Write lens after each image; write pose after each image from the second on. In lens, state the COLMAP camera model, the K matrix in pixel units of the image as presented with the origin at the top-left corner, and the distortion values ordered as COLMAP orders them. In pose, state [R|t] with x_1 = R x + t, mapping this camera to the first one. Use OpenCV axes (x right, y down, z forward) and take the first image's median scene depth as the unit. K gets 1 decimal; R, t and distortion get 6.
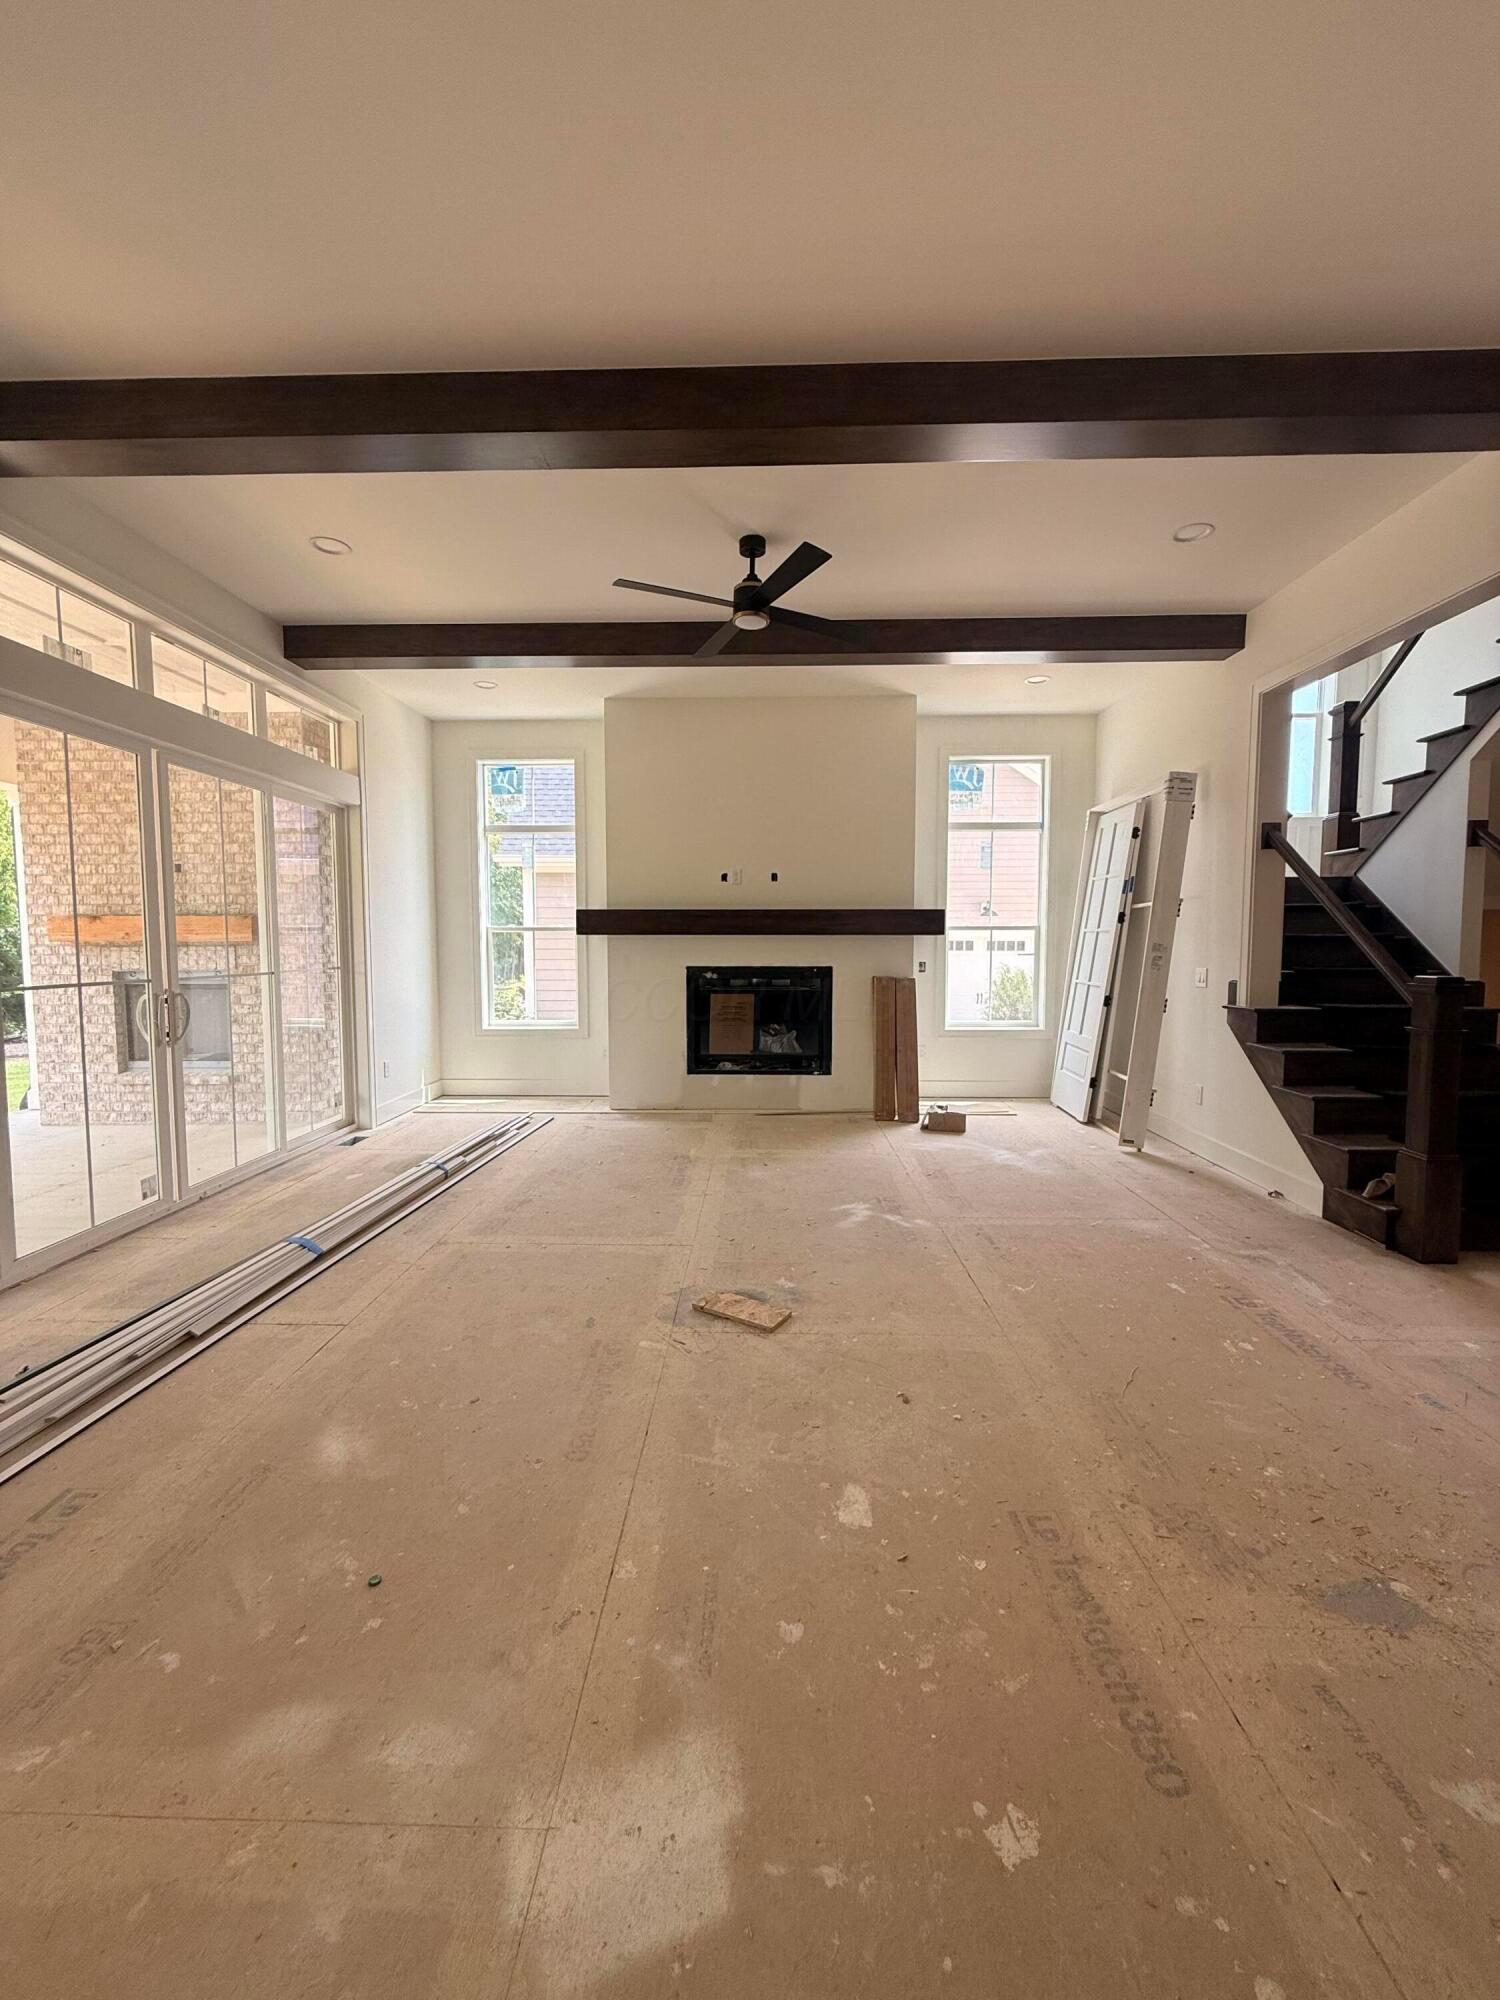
lens RADIAL K [[798.3, 0, 750.0], [0, 798.3, 1000.0], [0, 0, 1]] dist [0.000370, -0.000056]
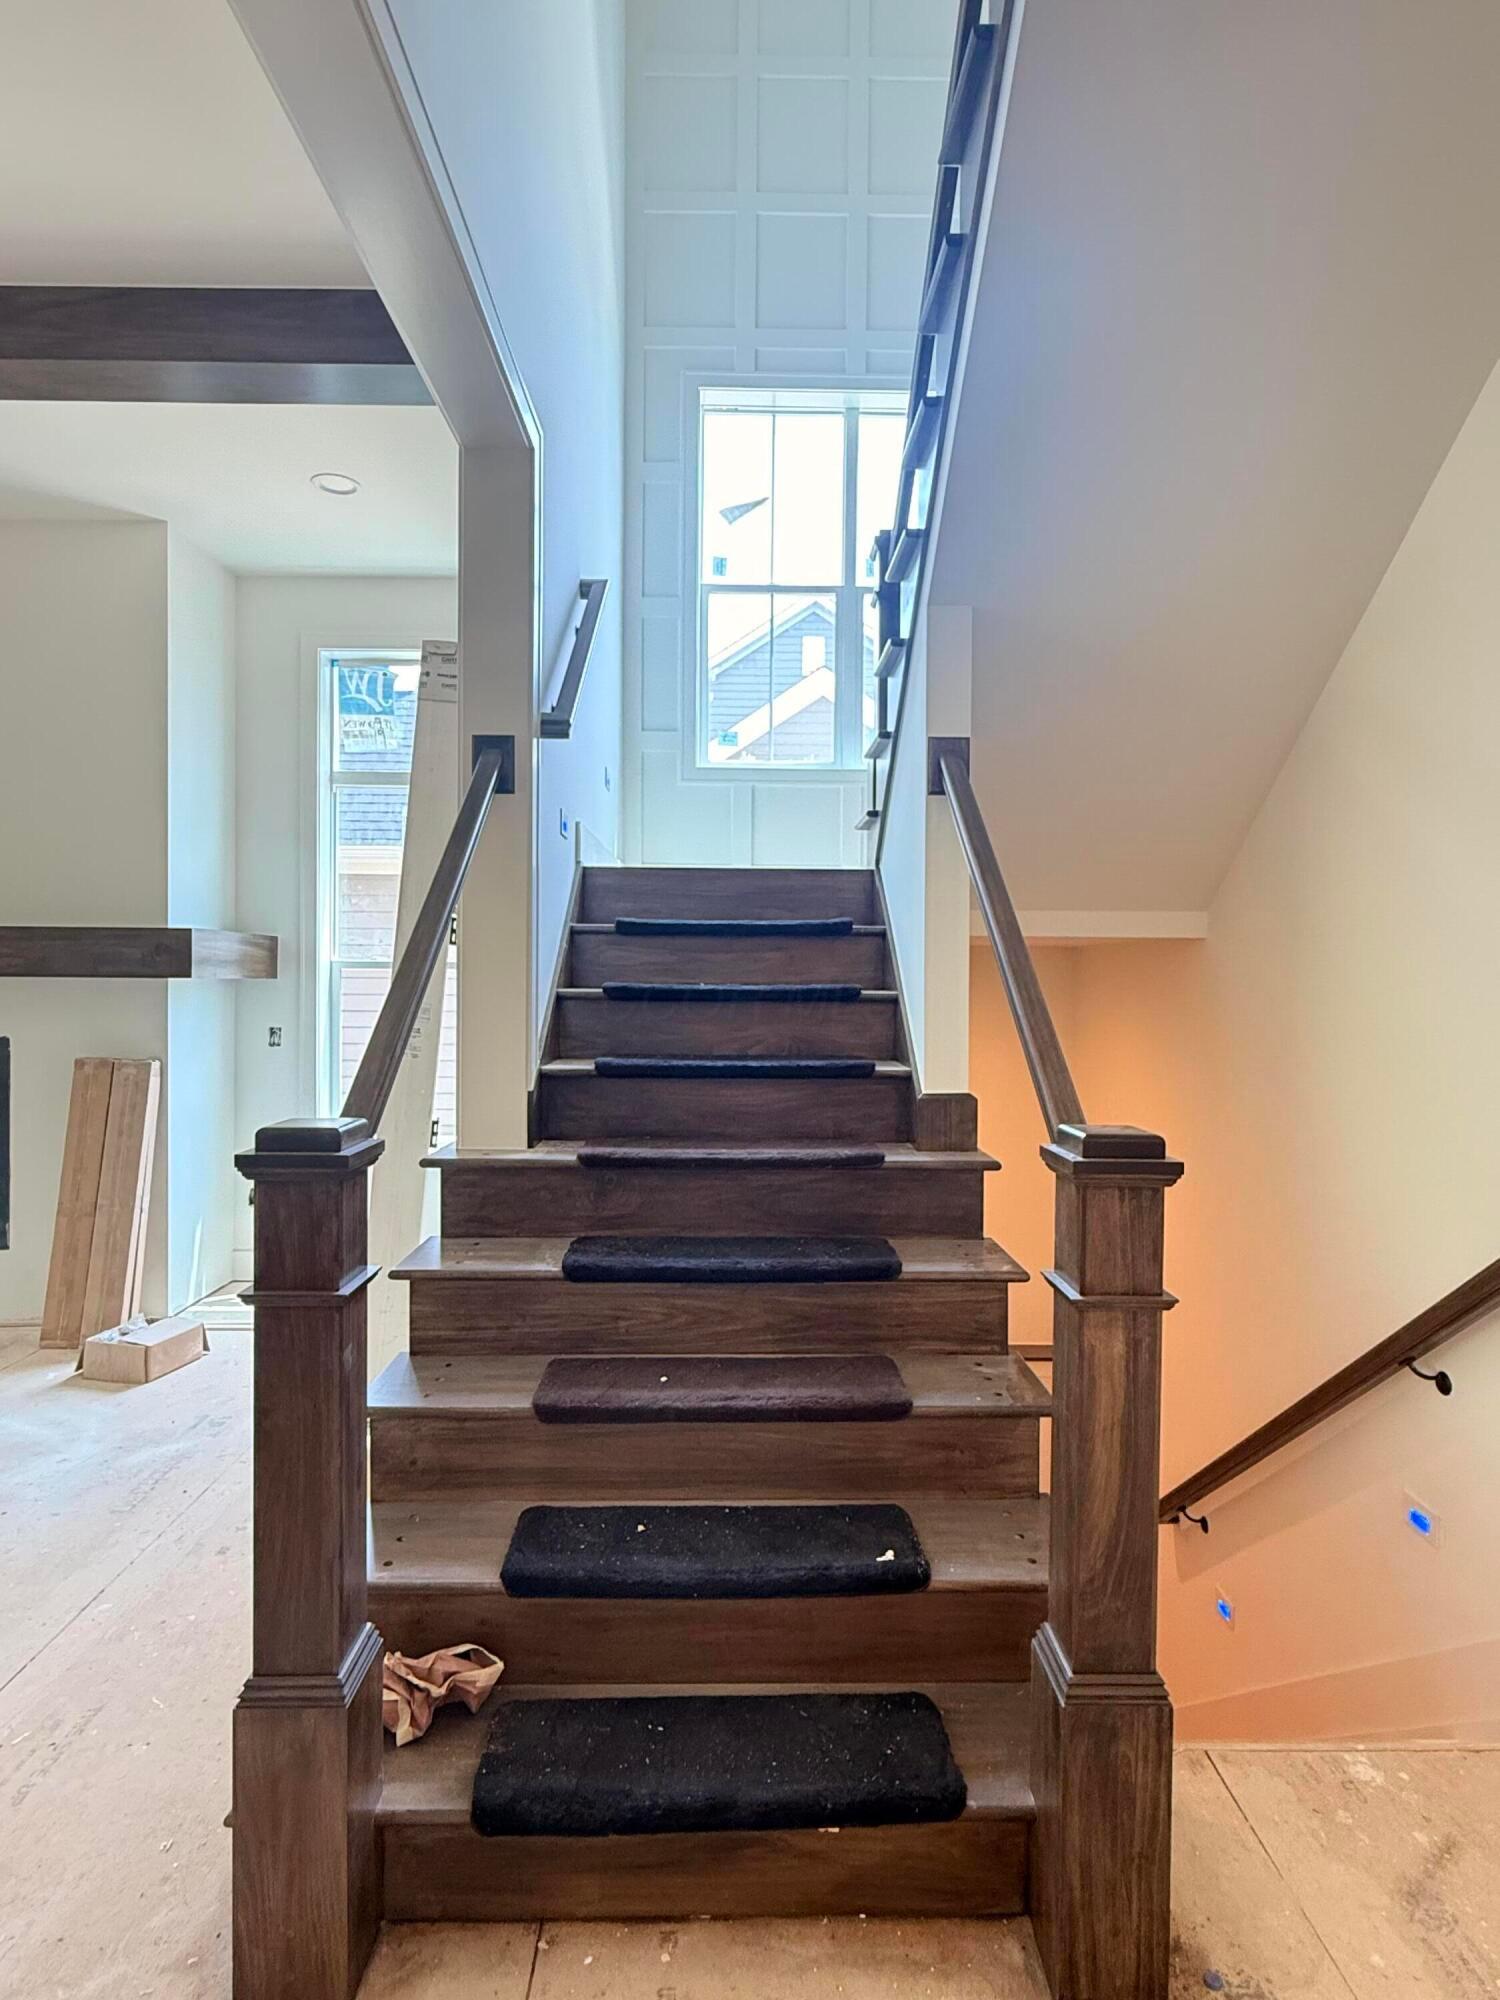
lens RADIAL K [[1096.3, 0, 750.0], [0, 1096.3, 1000.0], [0, 0, 1]] dist [0.002208, 0.000032]
pose [[0.998978, 0.007017, 0.044641, 2.933631], [-0.004433, 0.998323, -0.057713, -0.152668], [-0.044971, 0.057457, 0.997335, 1.496077]]
